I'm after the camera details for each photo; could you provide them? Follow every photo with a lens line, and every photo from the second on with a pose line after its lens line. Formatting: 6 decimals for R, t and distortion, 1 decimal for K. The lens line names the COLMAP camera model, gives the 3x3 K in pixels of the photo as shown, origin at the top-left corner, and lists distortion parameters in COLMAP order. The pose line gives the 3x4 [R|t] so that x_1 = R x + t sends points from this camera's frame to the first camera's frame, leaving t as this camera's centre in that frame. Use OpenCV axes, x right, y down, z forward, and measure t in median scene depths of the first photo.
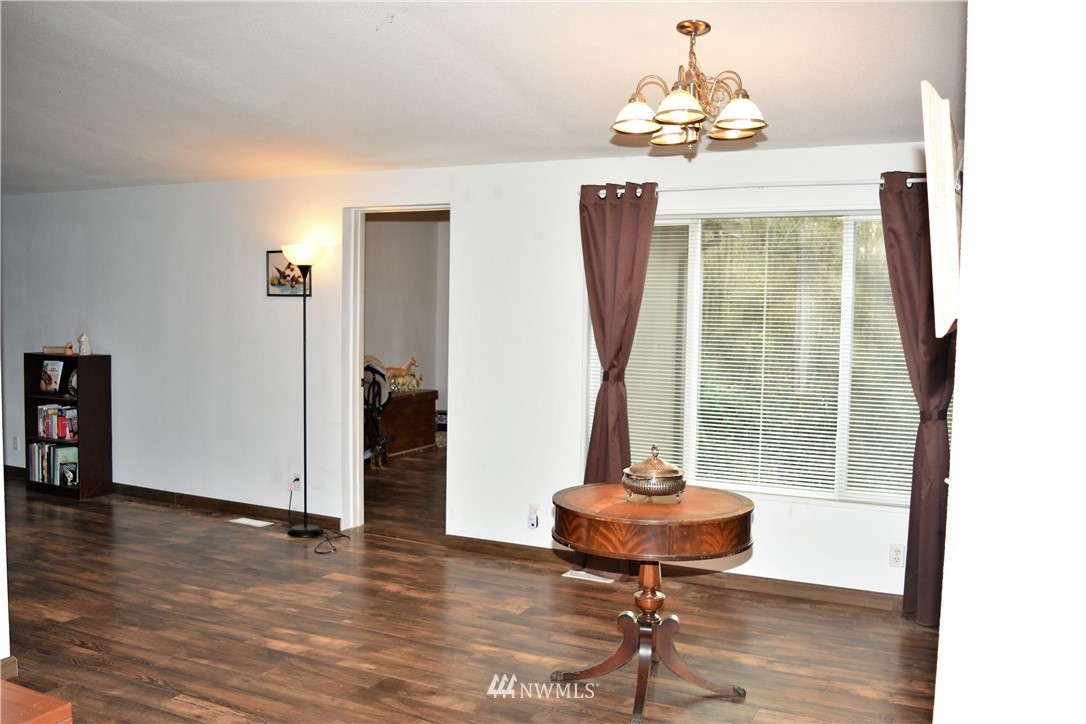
lens RADIAL K [[978.9, 0, 543.0], [0, 978.9, 362.0], [0, 0, 1]] dist [-0.045179, 0.002332]
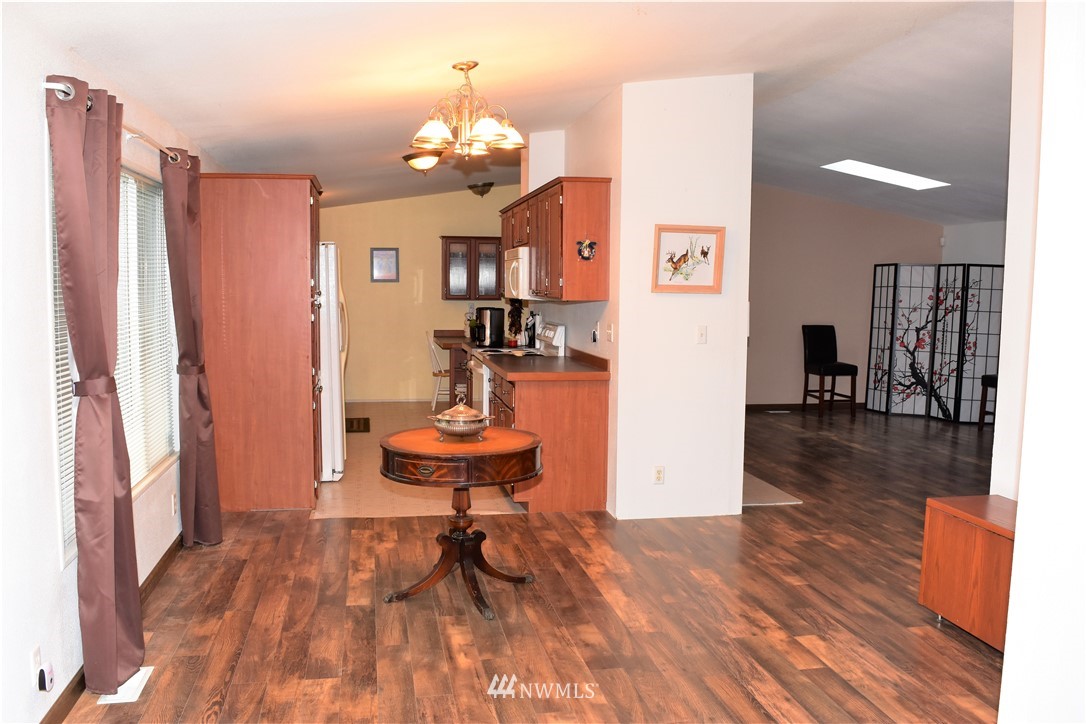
lens RADIAL K [[858.6, 0, 543.0], [0, 858.6, 362.0], [0, 0, 1]] dist [-0.081495, 0.004045]
pose [[-0.611388, -0.093104, 0.785835, -0.465974], [0.026328, 0.990111, 0.137791, -0.059542], [-0.790893, 0.104933, -0.602891, 0.921920]]
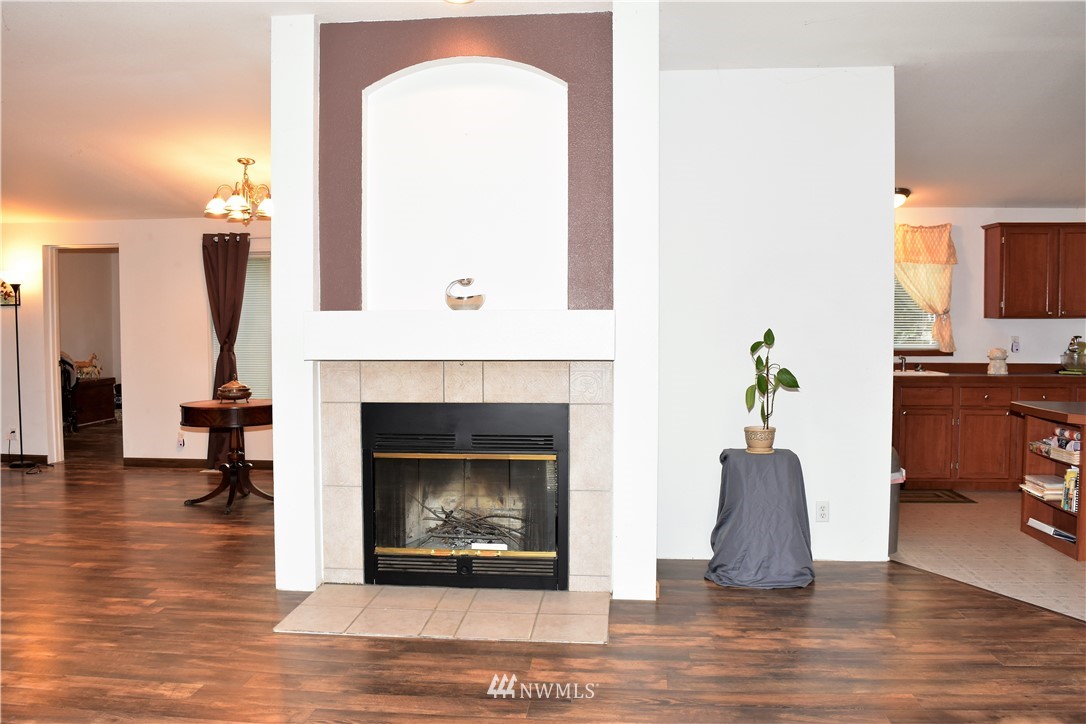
lens RADIAL K [[858.6, 0, 543.0], [0, 858.6, 362.0], [0, 0, 1]] dist [-0.081495, 0.004045]
pose [[0.934308, -0.035330, 0.354713, 0.052625], [0.038382, 0.999262, -0.001568, 0.051780], [-0.354396, 0.015079, 0.934974, -0.462800]]
